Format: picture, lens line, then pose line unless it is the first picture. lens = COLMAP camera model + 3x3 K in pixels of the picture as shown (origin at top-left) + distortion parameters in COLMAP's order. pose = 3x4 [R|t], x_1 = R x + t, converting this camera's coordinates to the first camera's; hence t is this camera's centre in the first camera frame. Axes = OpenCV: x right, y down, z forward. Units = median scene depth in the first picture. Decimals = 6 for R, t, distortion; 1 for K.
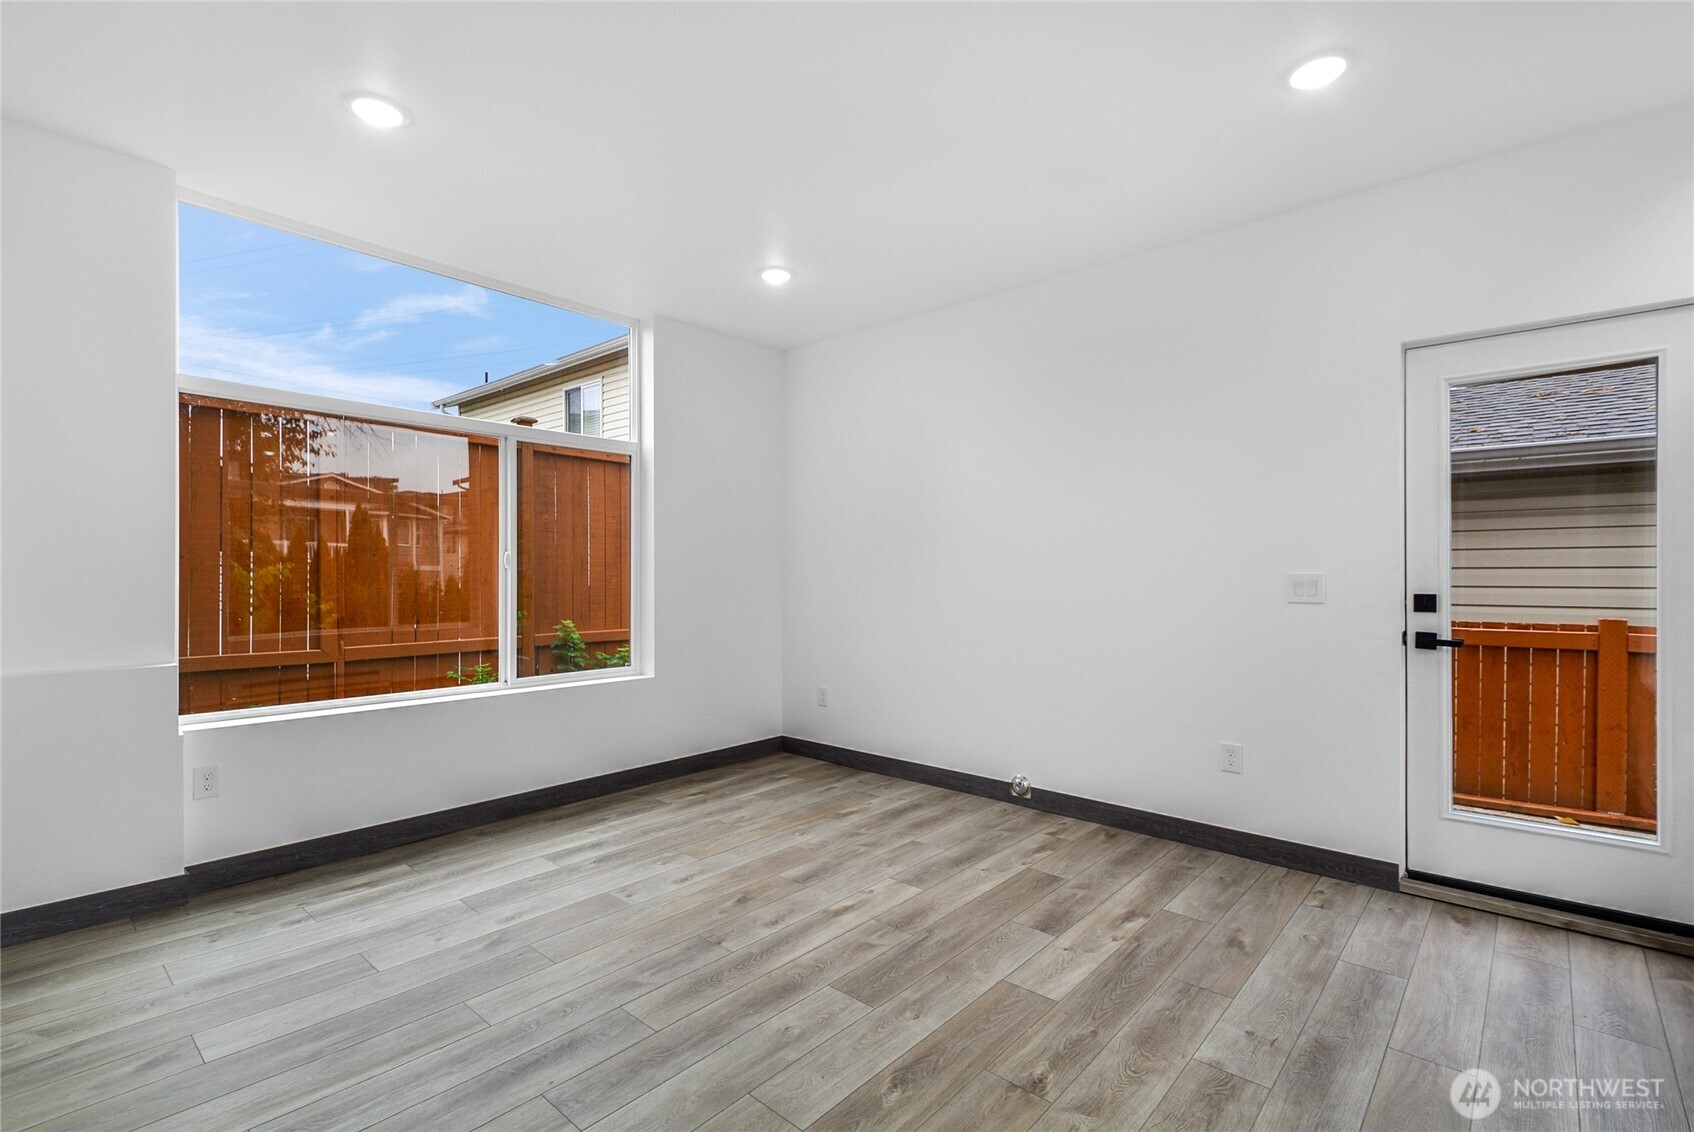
lens RADIAL K [[773.3, 0, 849.9], [0, 773.3, 570.5], [0, 0, 1]] dist [-0.012983, -0.000232]
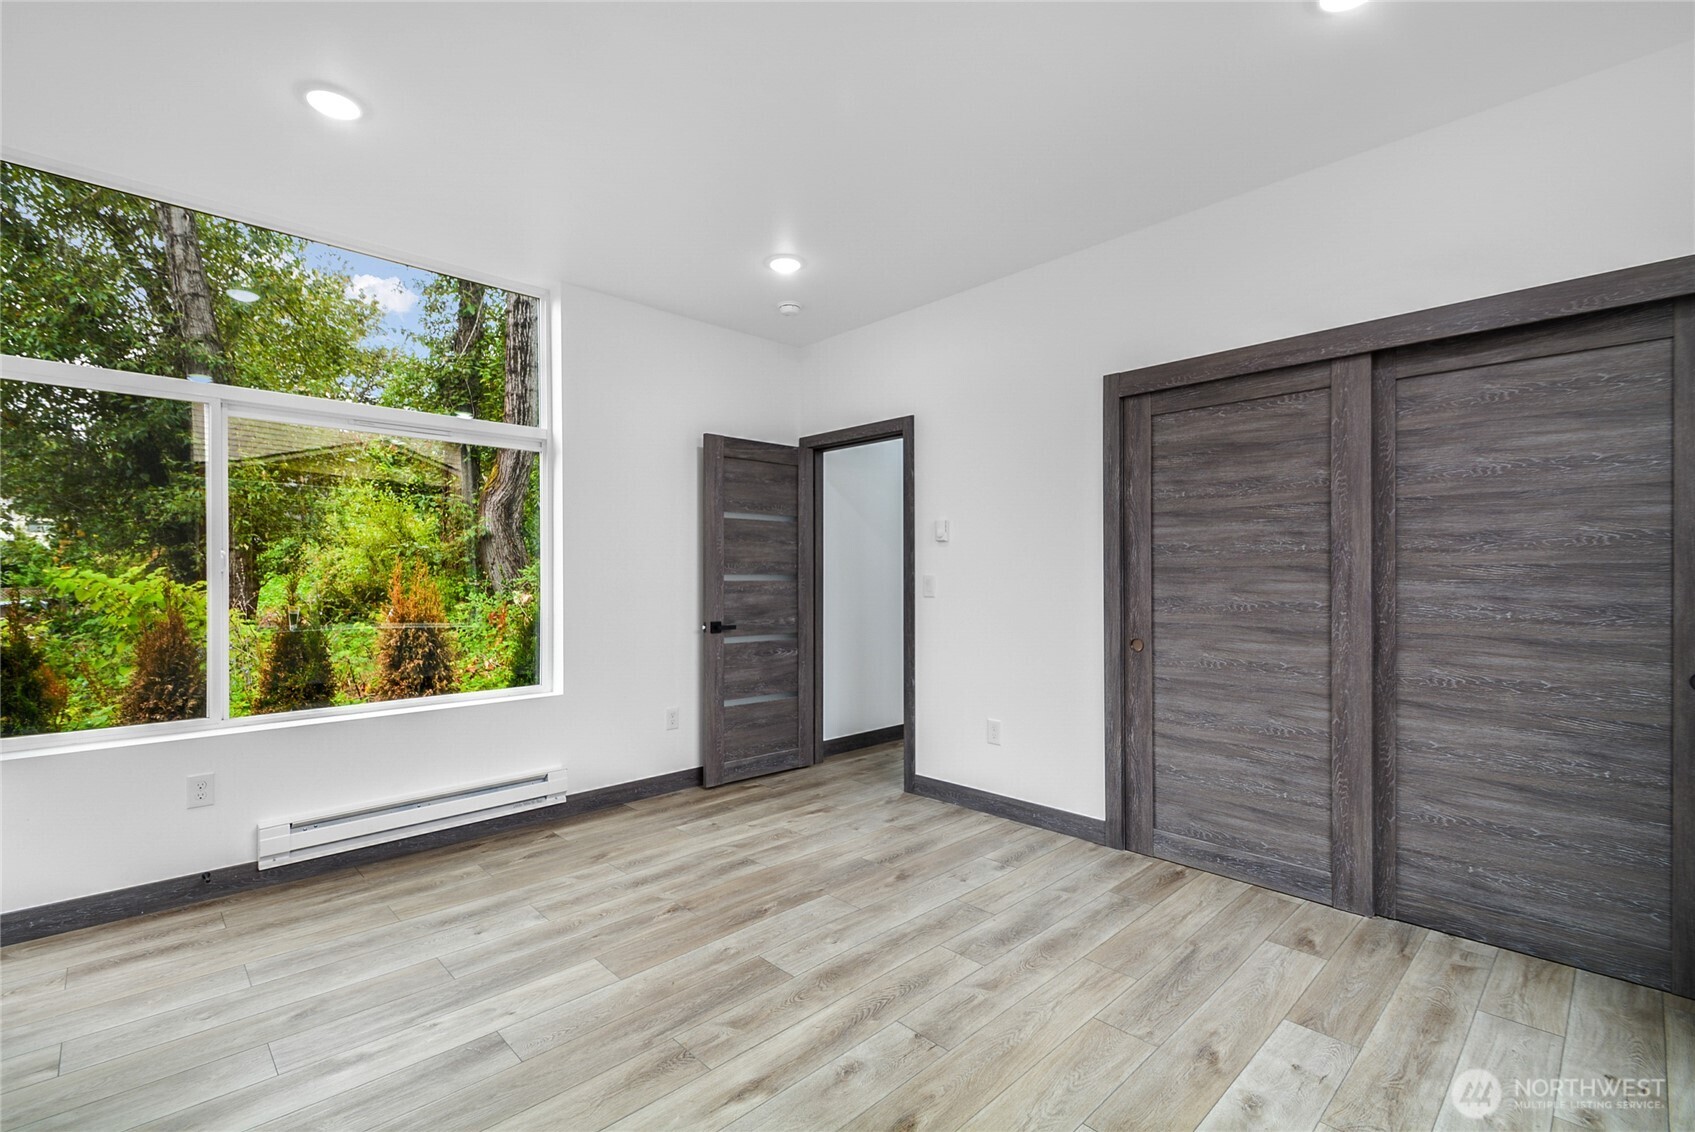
lens RADIAL K [[744.6, 0, 846.9], [0, 744.6, 576.8], [0, 0, 1]] dist [0.002432, 0.000481]
pose [[-0.997022, -0.001537, 0.077103, -0.172977], [-0.001701, 0.999996, -0.002064, 0.005085], [-0.077099, -0.002189, -0.997021, 1.976579]]
